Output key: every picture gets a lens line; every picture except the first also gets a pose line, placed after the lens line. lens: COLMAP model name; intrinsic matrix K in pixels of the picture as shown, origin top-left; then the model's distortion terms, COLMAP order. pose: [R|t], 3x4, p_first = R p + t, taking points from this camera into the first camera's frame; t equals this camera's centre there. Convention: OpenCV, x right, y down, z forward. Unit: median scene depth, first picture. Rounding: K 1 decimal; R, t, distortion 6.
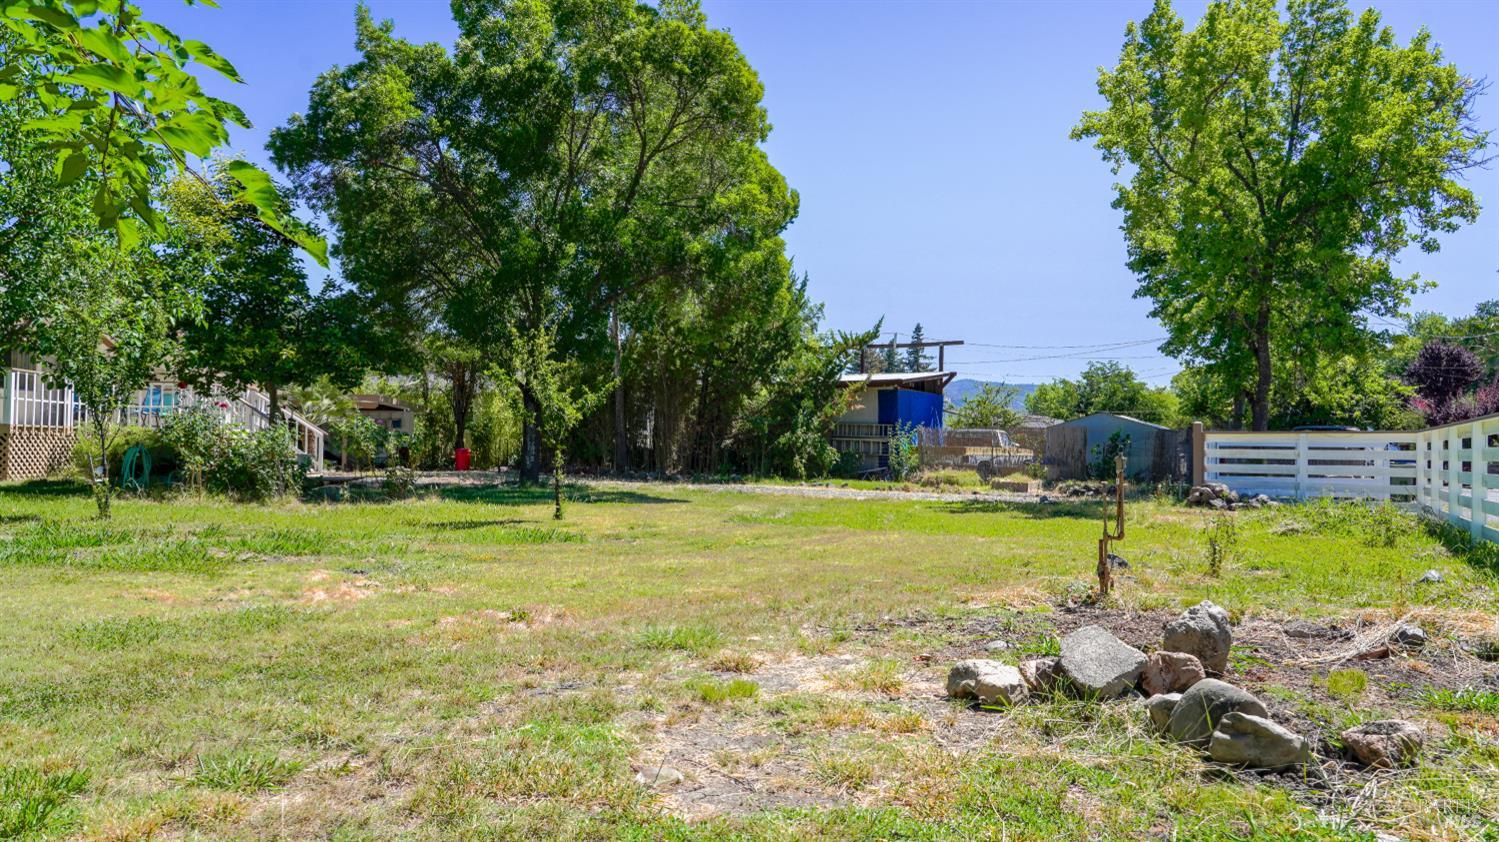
lens RADIAL K [[1008.0, 0, 753.2], [0, 1008.0, 419.7], [0, 0, 1]] dist [-0.016476, 0.002764]
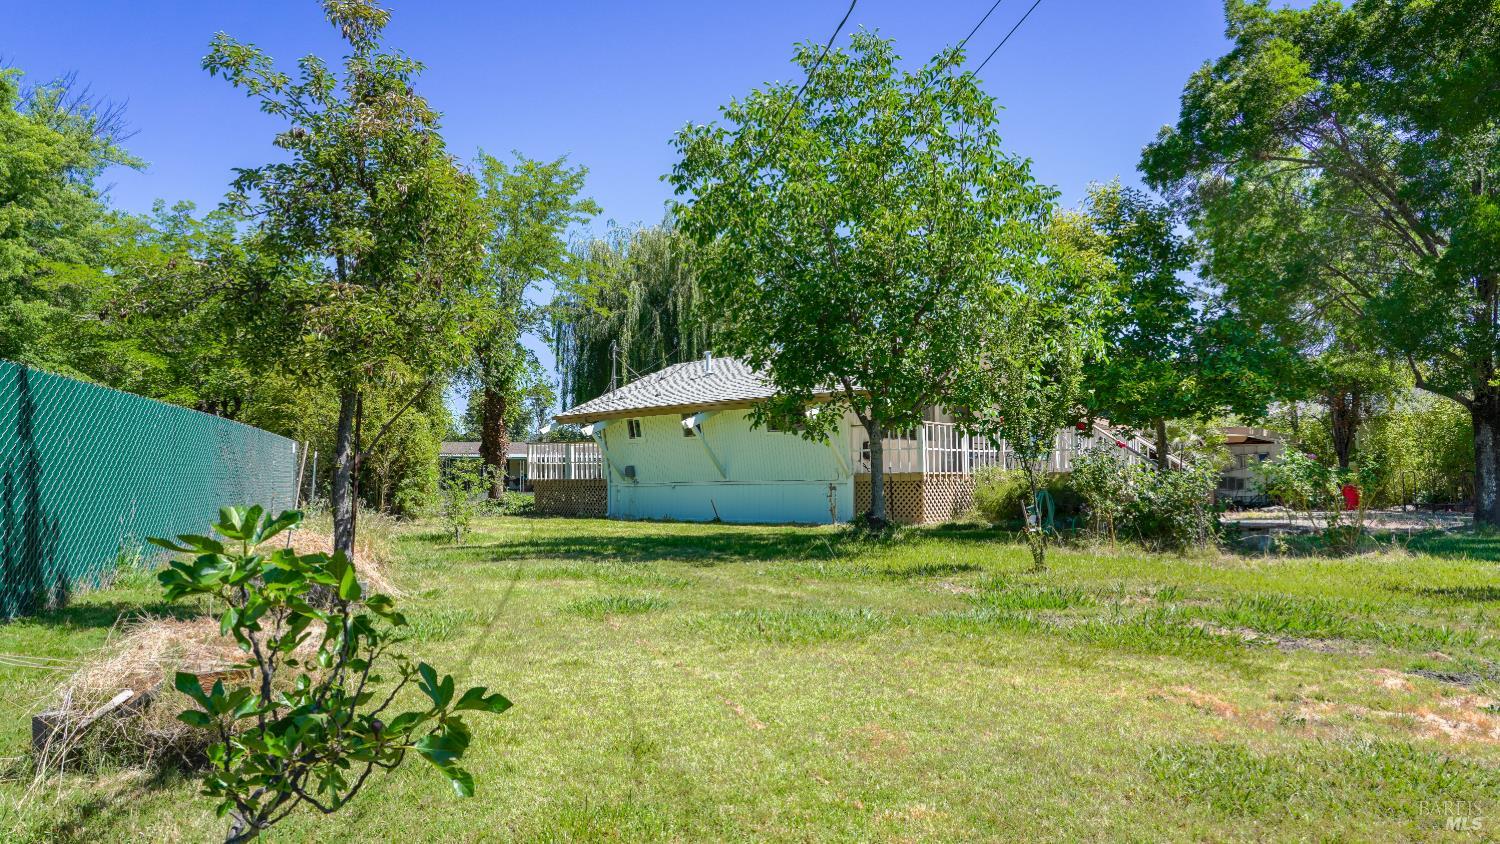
lens RADIAL K [[1008.7, 0, 753.7], [0, 1008.7, 420.7], [0, 0, 1]] dist [-0.016476, 0.002764]
pose [[0.714893, -0.064443, -0.696258, -0.102571], [0.039840, 0.997880, -0.051454, -0.002378], [0.698098, 0.009045, 0.715945, 0.078407]]
